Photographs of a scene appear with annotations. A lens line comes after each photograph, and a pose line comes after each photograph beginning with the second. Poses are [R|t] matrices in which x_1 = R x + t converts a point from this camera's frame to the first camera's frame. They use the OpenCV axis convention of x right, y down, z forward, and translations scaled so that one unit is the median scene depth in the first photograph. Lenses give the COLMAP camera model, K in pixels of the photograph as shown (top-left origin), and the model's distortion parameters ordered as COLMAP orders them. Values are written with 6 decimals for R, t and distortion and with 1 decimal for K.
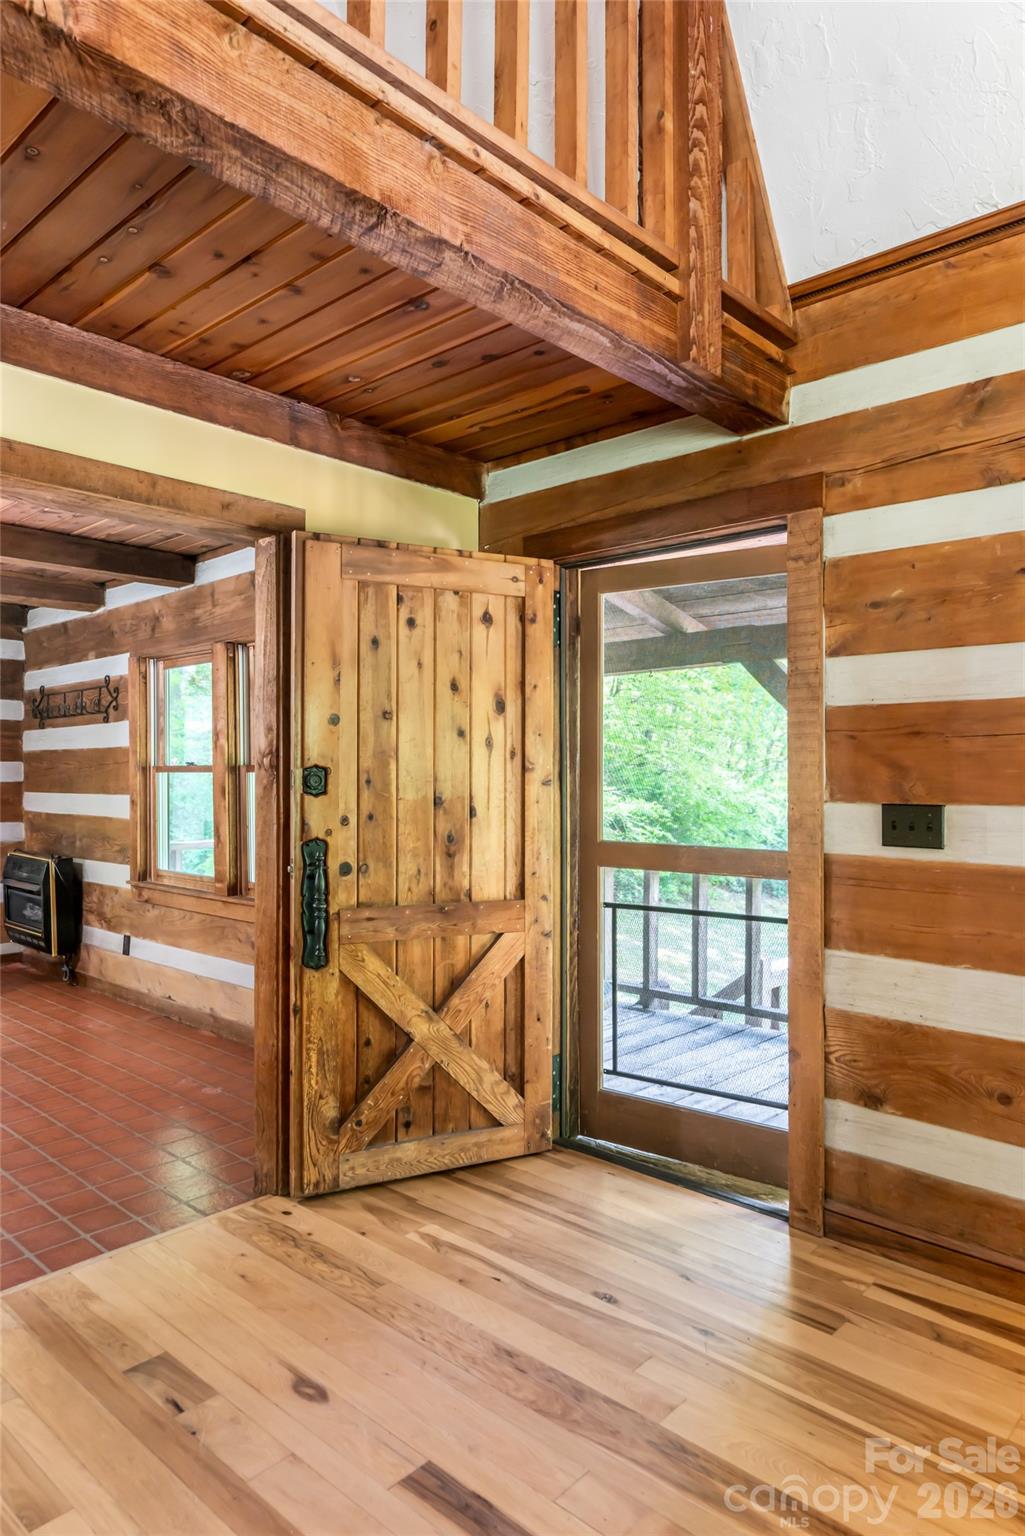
lens RADIAL K [[979.0, 0, 512.5], [0, 979.0, 768.0], [0, 0, 1]] dist [-0.000466, 0.000056]
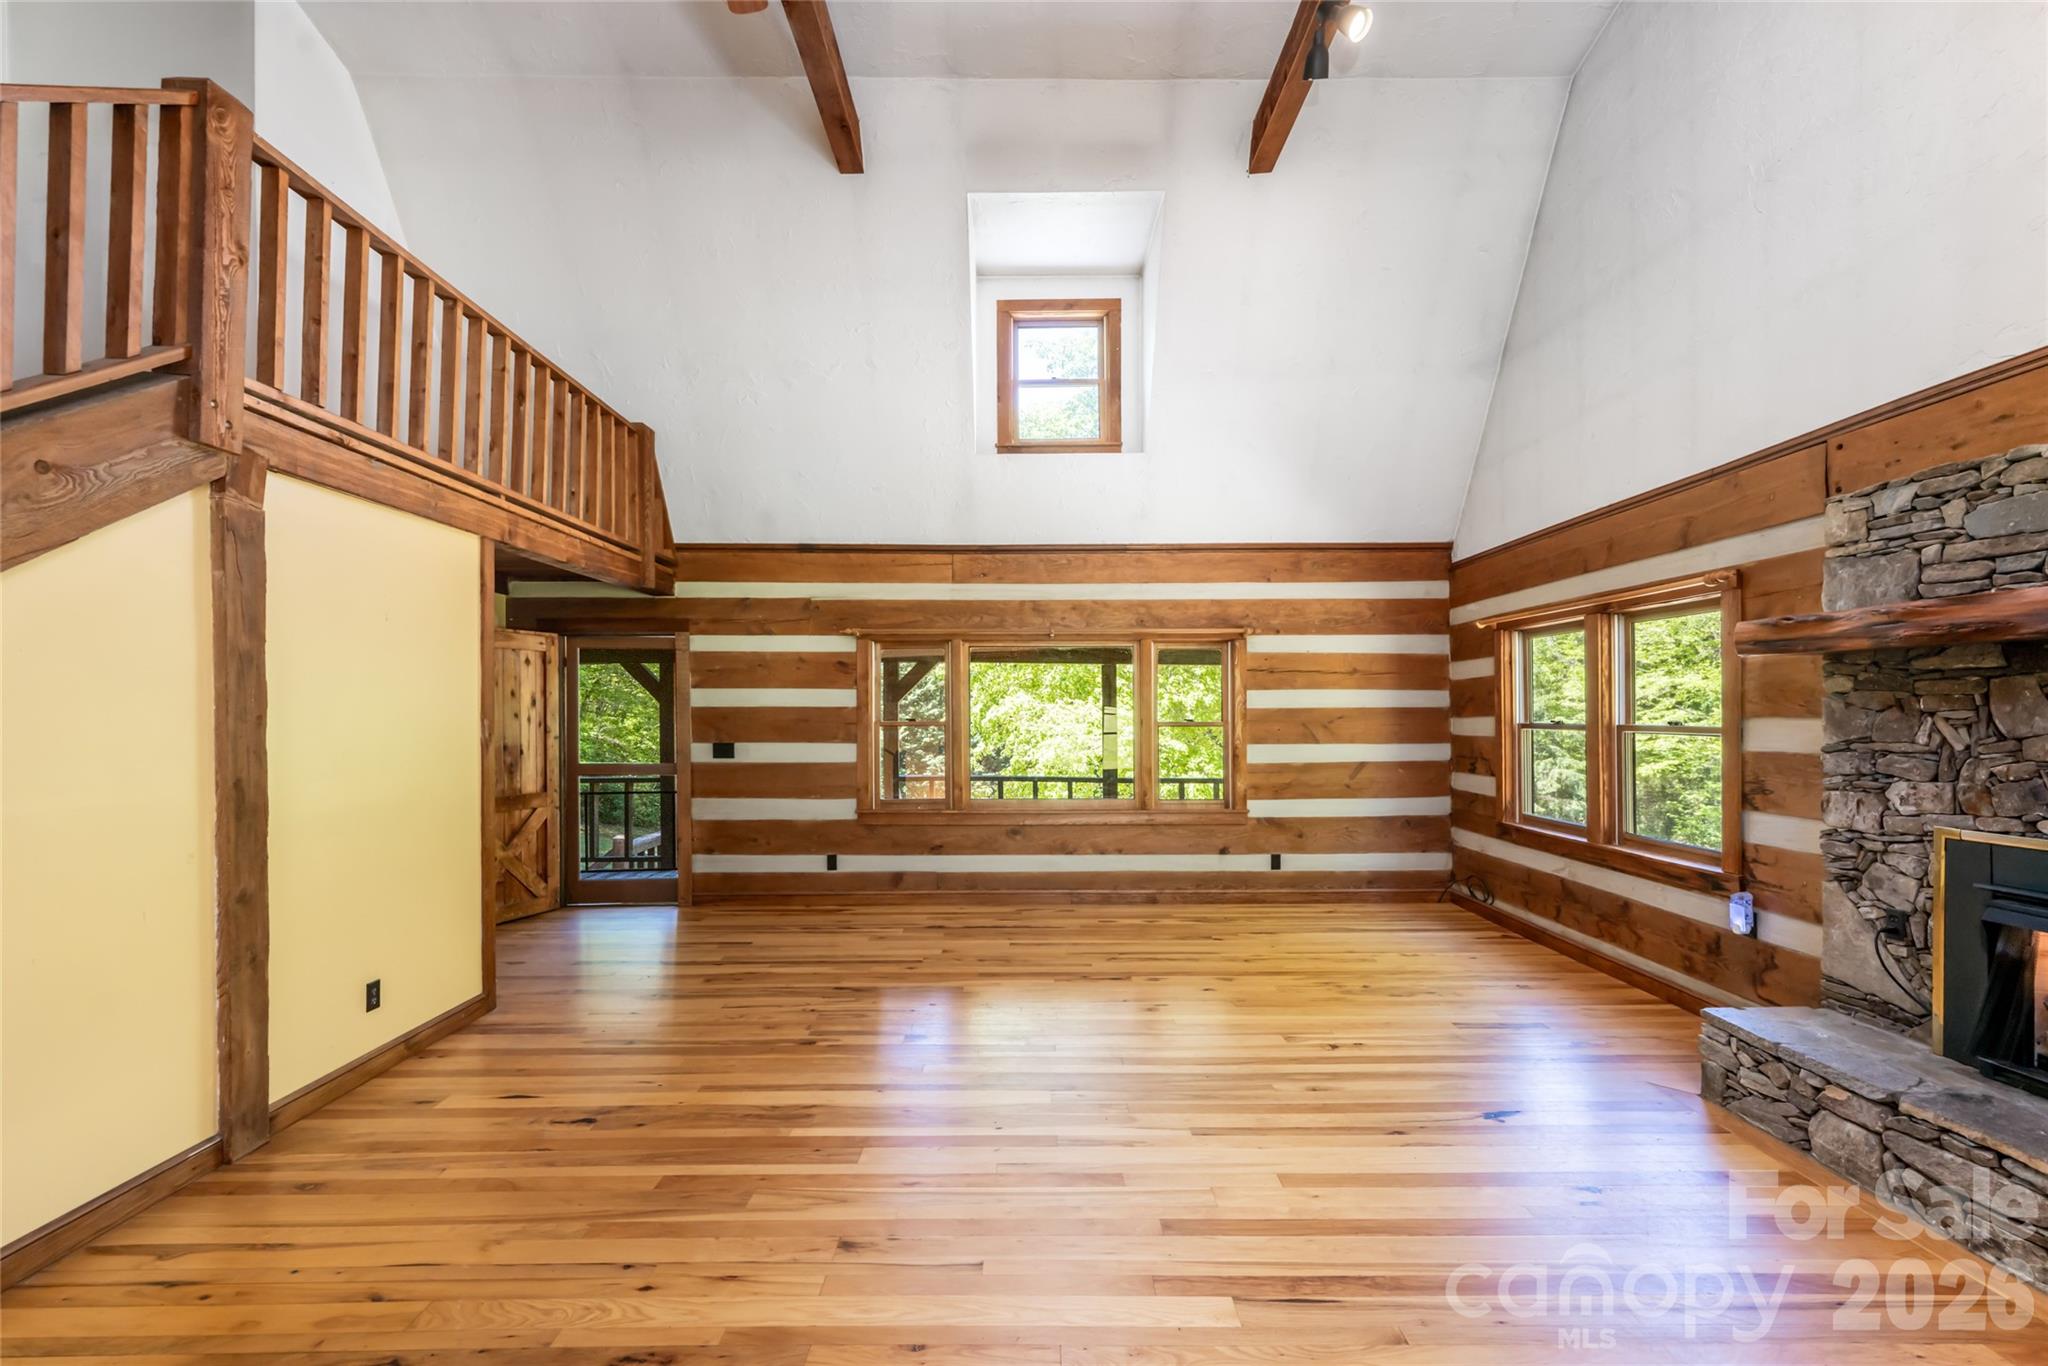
lens RADIAL K [[853.7, 0, 1020.5], [0, 853.7, 715.4], [0, 0, 1]] dist [-0.001756, 0.000267]
pose [[0.736875, -0.008358, 0.675977, -0.503133], [0.003546, 0.999958, 0.008498, -0.048520], [-0.676019, -0.003865, 0.736874, -1.123116]]
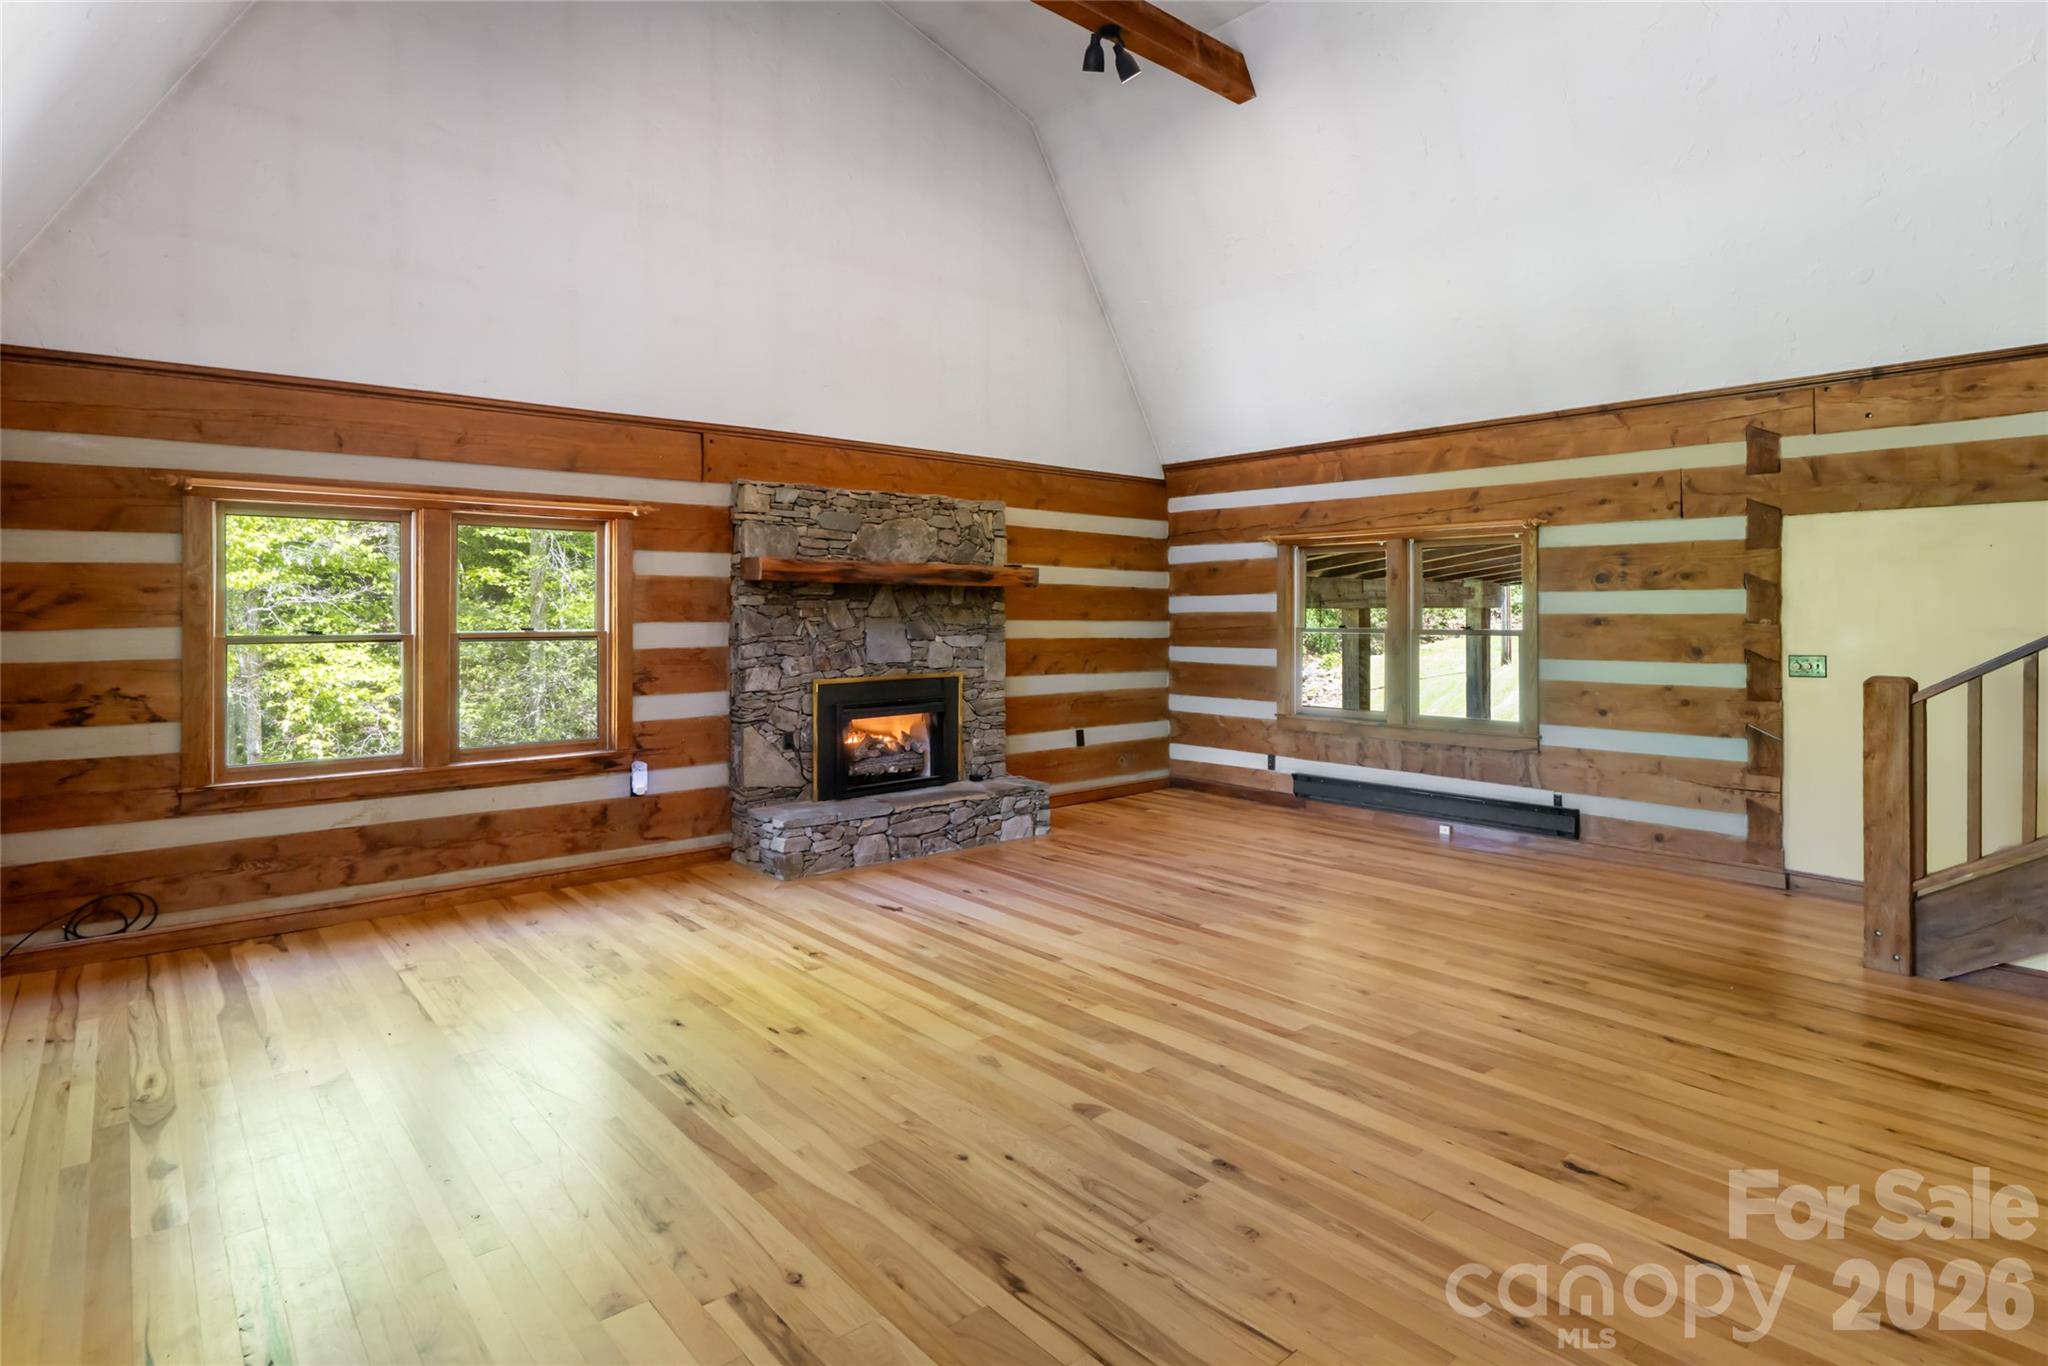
lens RADIAL K [[1067.5, 0, 1043.1], [0, 1067.5, 617.2], [0, 0, 1]] dist [-0.001093, -0.000956]
pose [[-0.995004, -0.000761, 0.099832, 0.130233], [-0.000767, 1.000000, -0.000028, -0.042513], [-0.099832, -0.000104, -0.995004, 0.823010]]
